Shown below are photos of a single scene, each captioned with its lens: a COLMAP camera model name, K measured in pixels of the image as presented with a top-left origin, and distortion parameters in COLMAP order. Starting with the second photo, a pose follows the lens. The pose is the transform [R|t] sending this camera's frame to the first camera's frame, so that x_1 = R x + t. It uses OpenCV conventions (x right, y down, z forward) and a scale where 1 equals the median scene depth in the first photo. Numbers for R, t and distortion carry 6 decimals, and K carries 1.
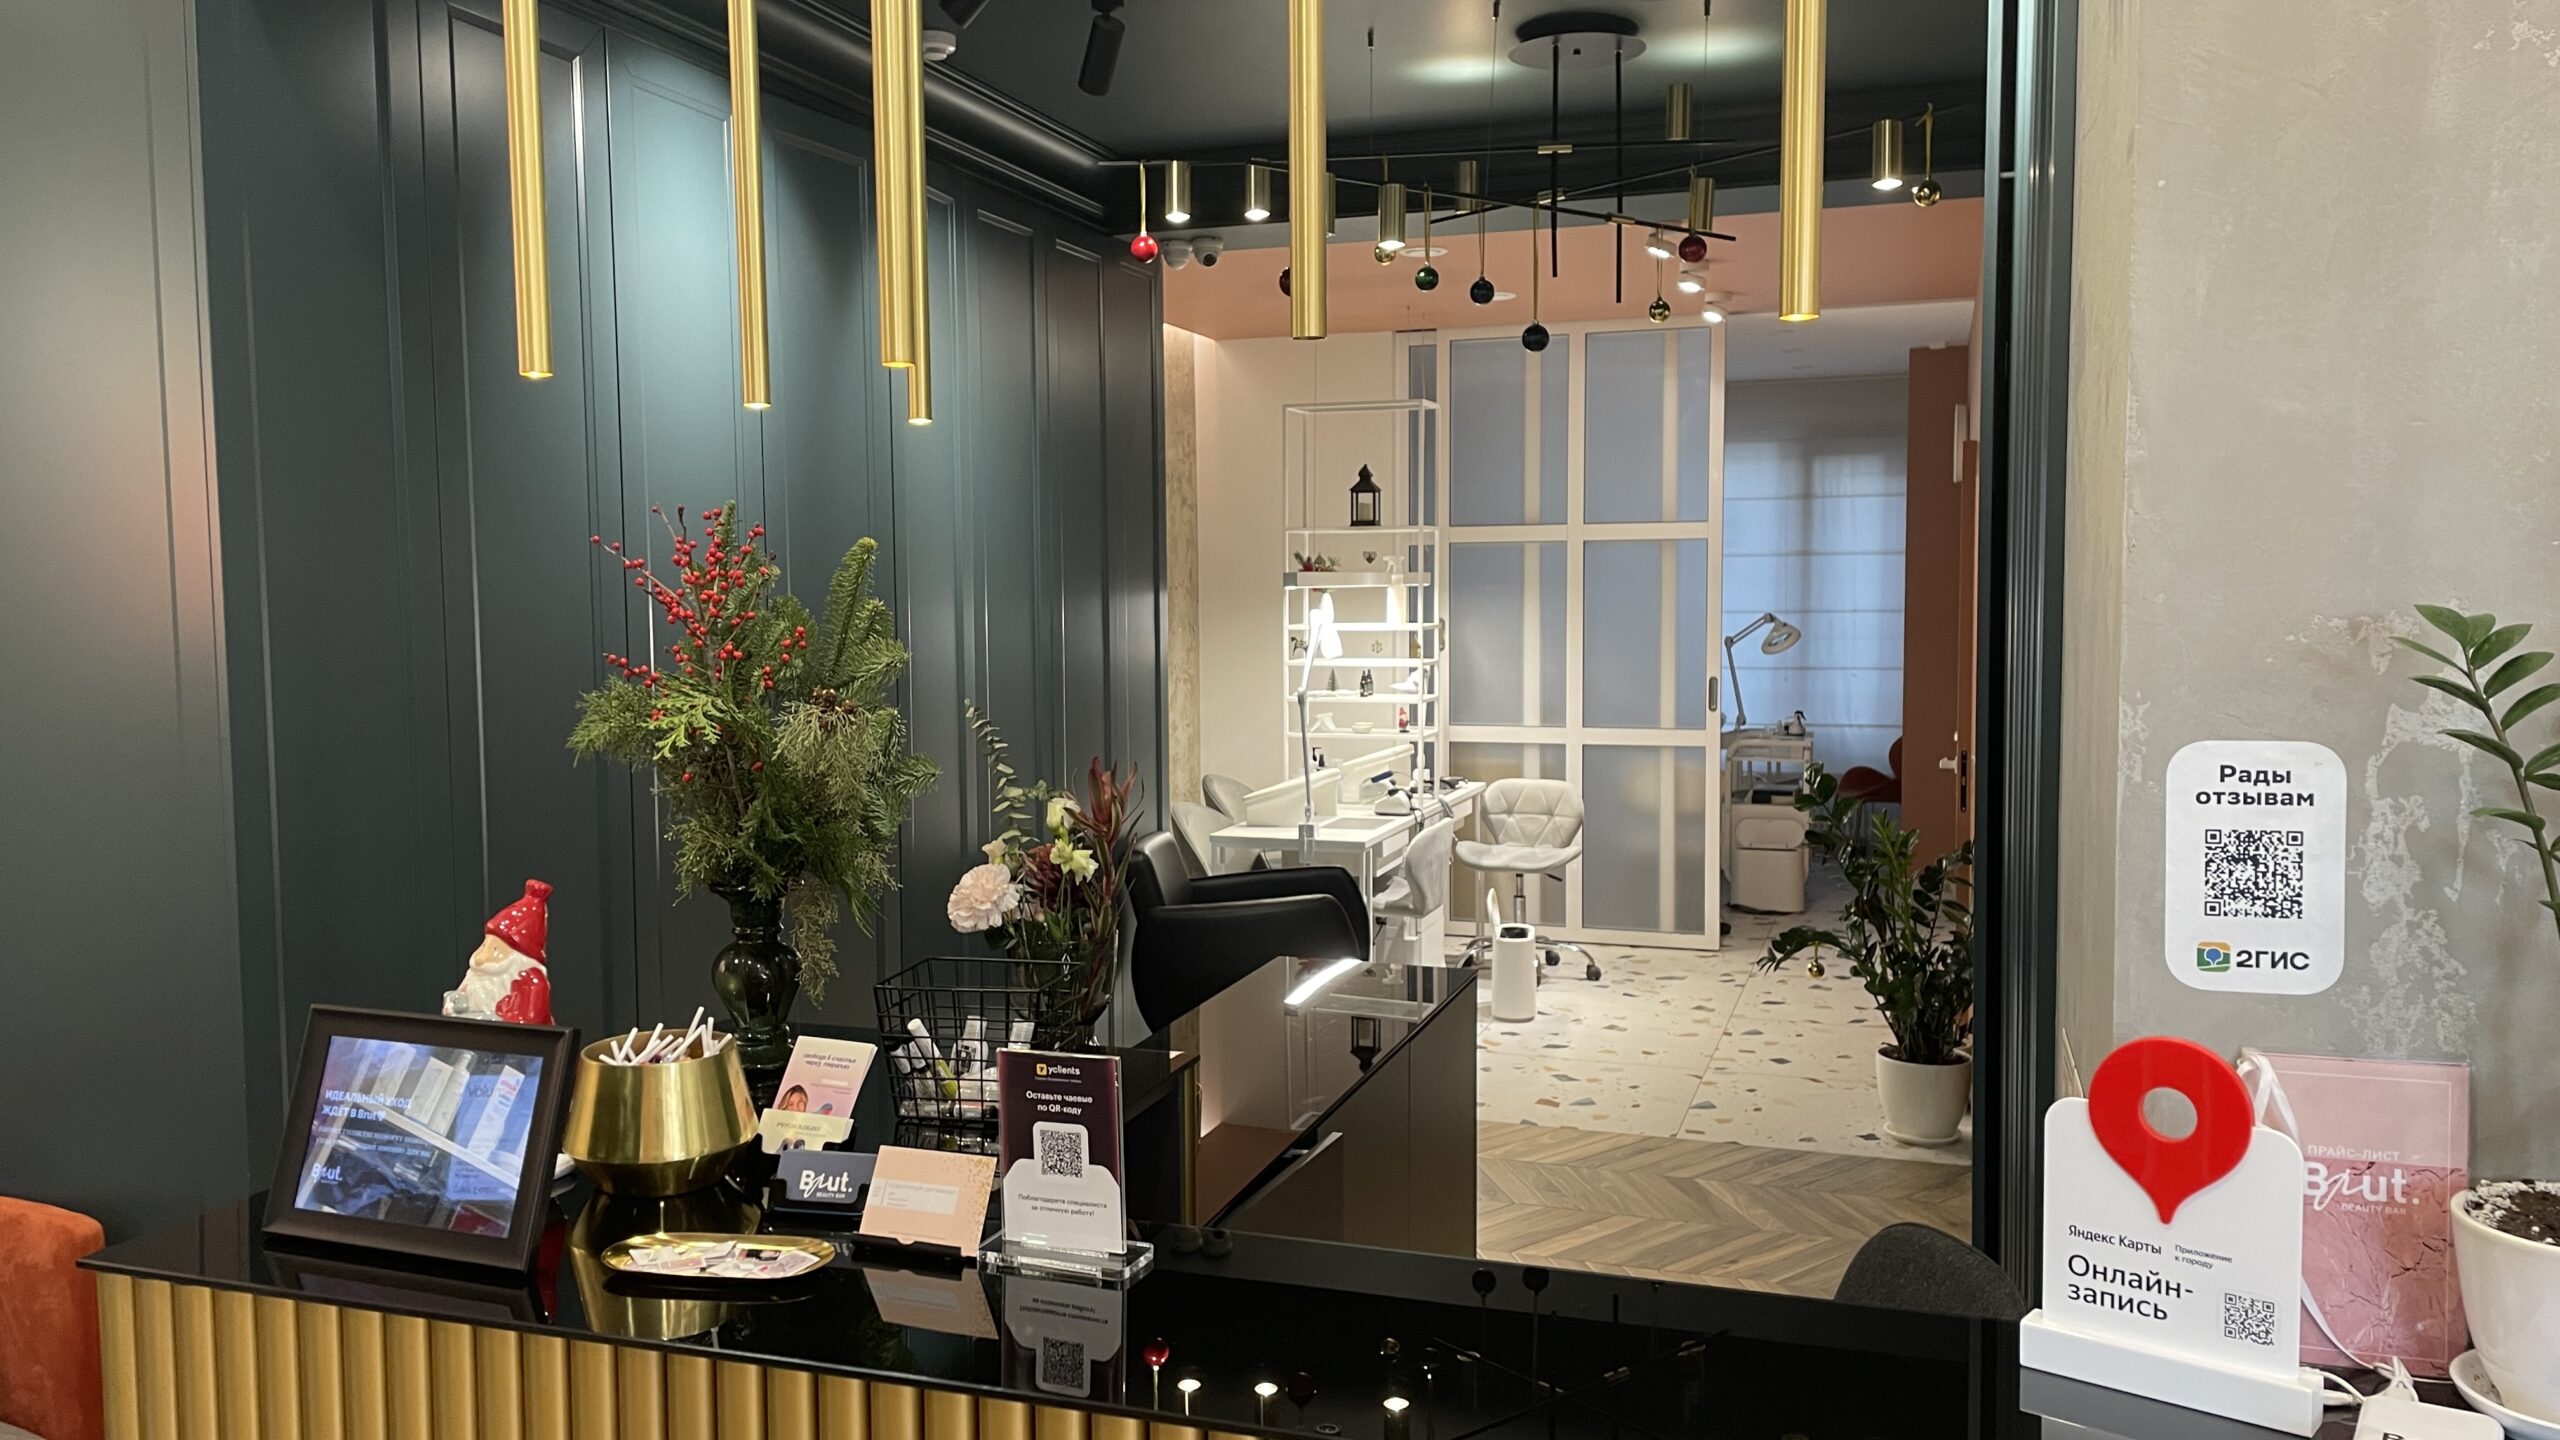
lens RADIAL K [[1944.2, 0, 1280.8], [0, 1944.2, 708.6], [0, 0, 1]] dist [0.066574, -0.057417]
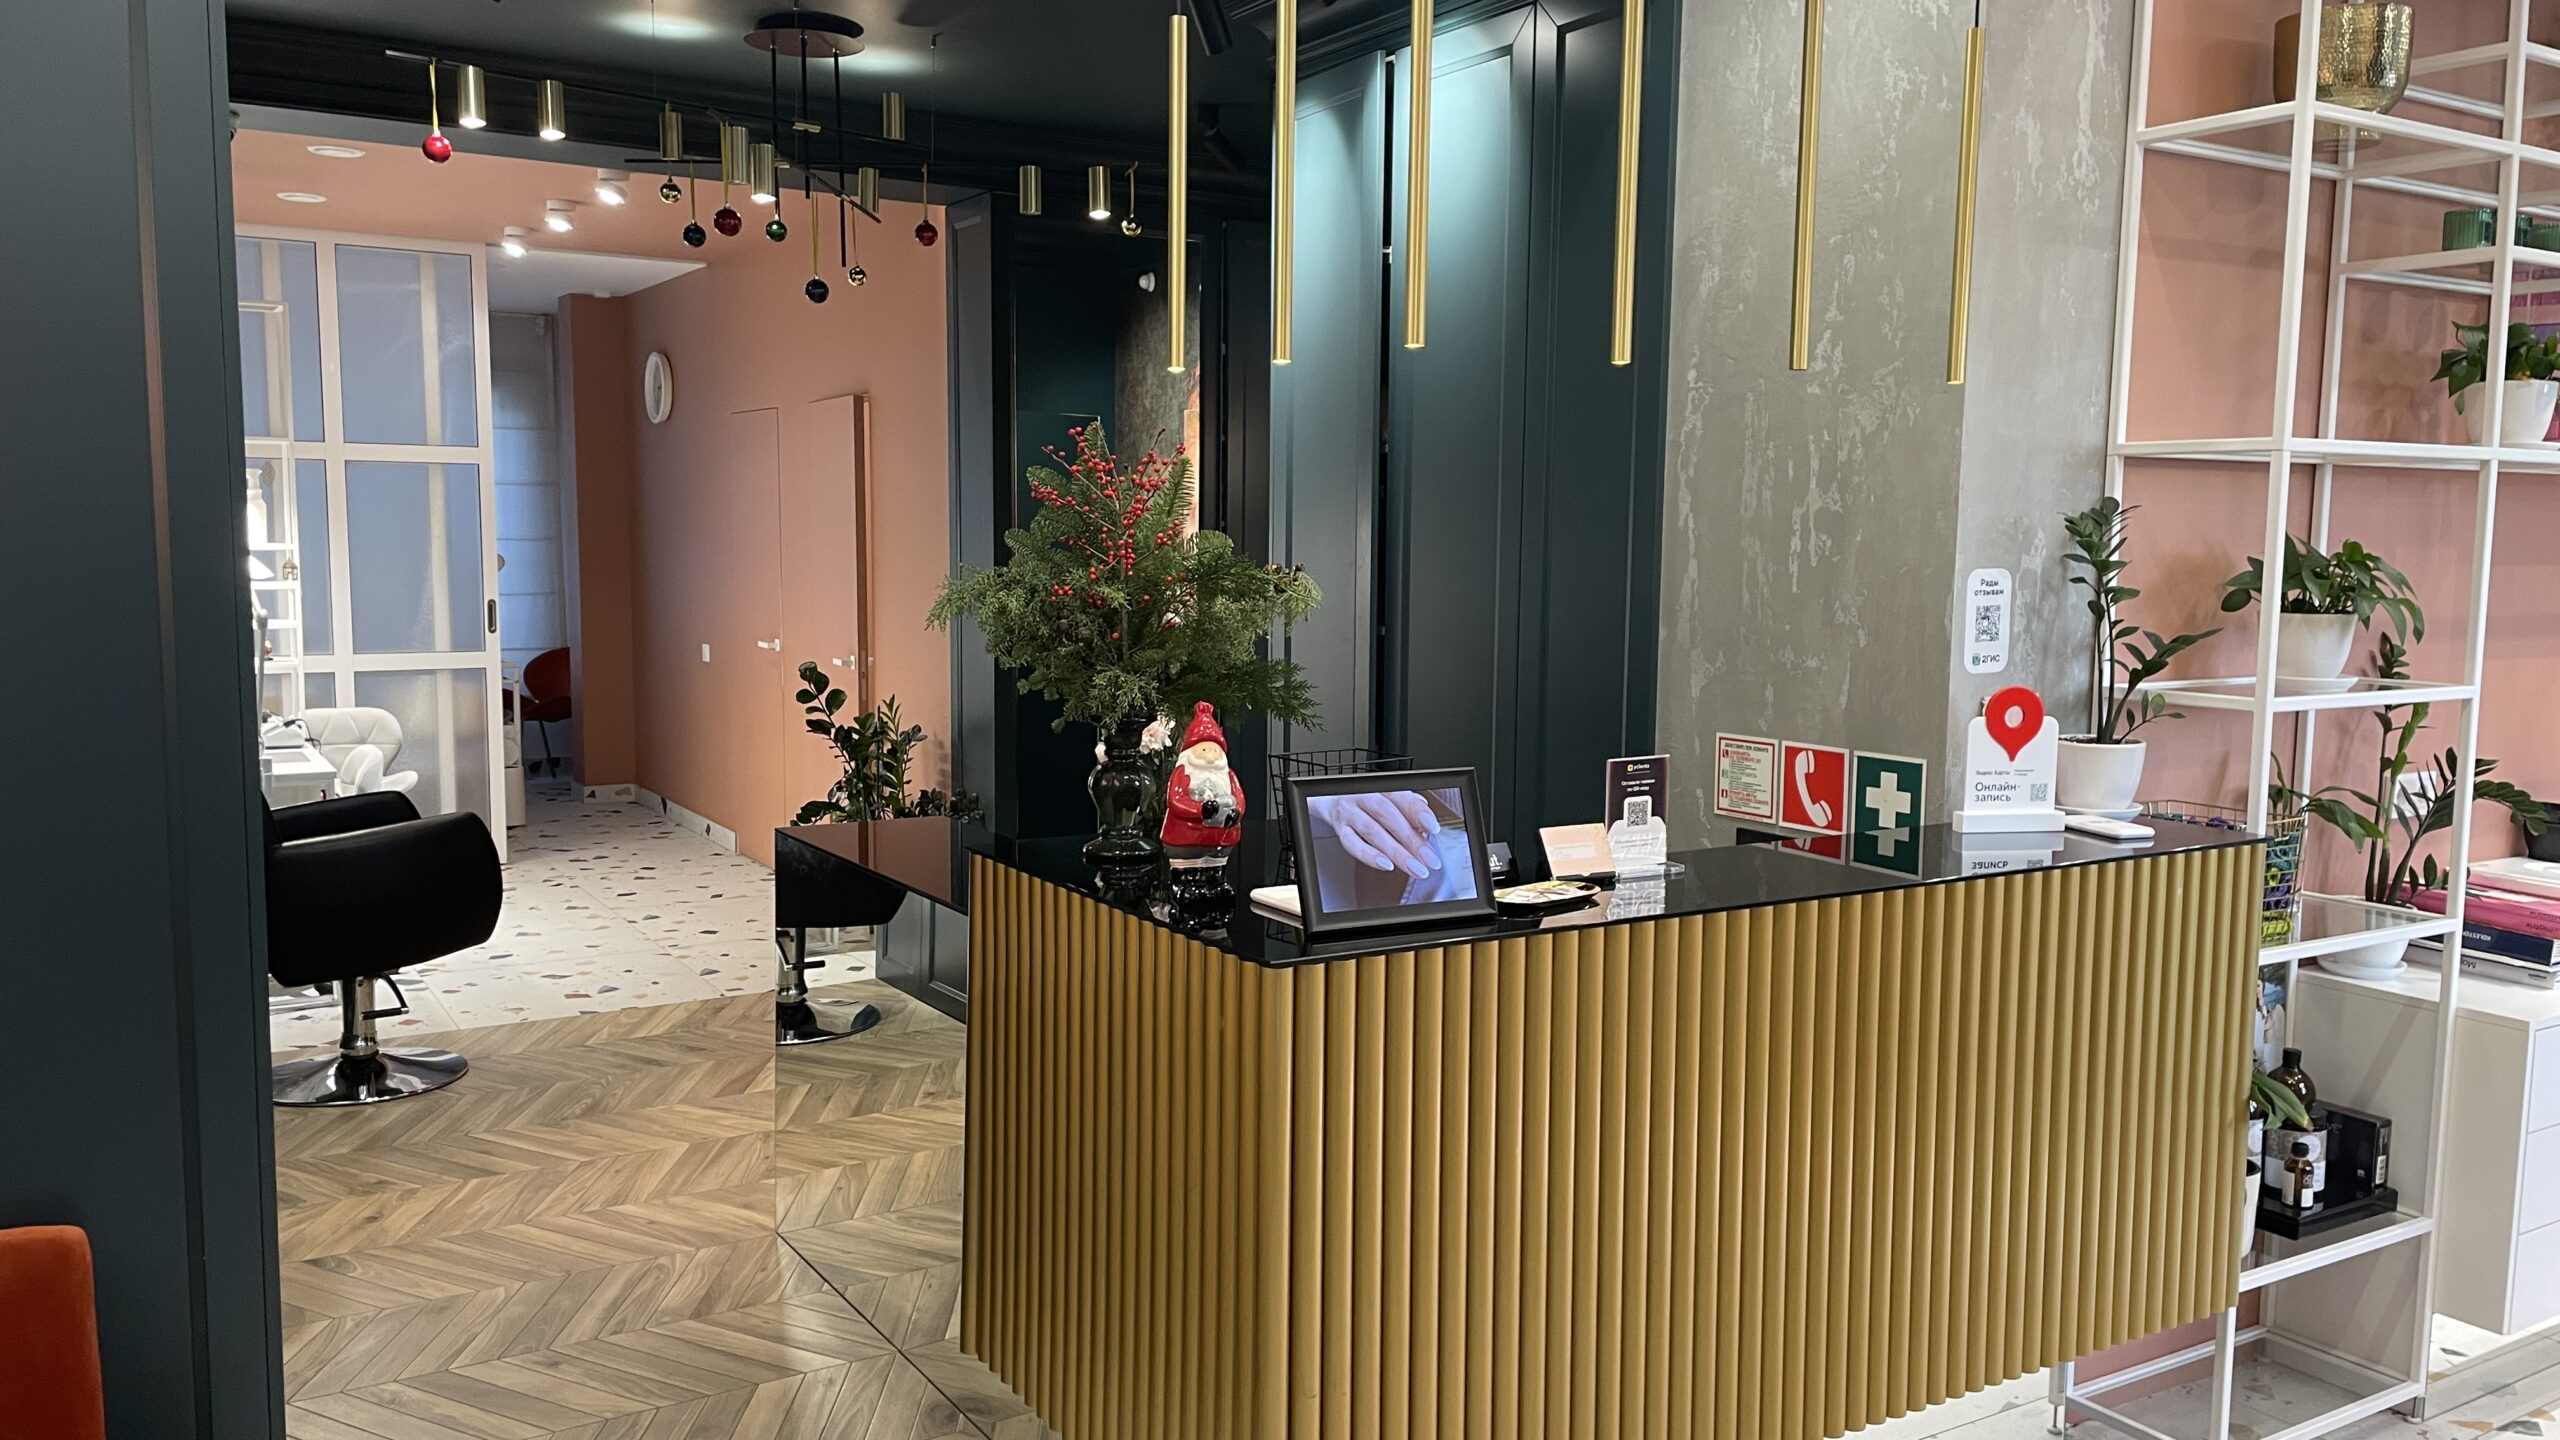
lens RADIAL K [[1944.2, 0, 1277.4], [0, 1944.2, 725.3], [0, 0, 1]] dist [0.066574, -0.057417]
pose [[0.621704, -0.065688, 0.780493, -1.700272], [0.035788, 0.997819, 0.055472, 0.038006], [-0.782434, -0.006555, 0.622699, 0.155225]]
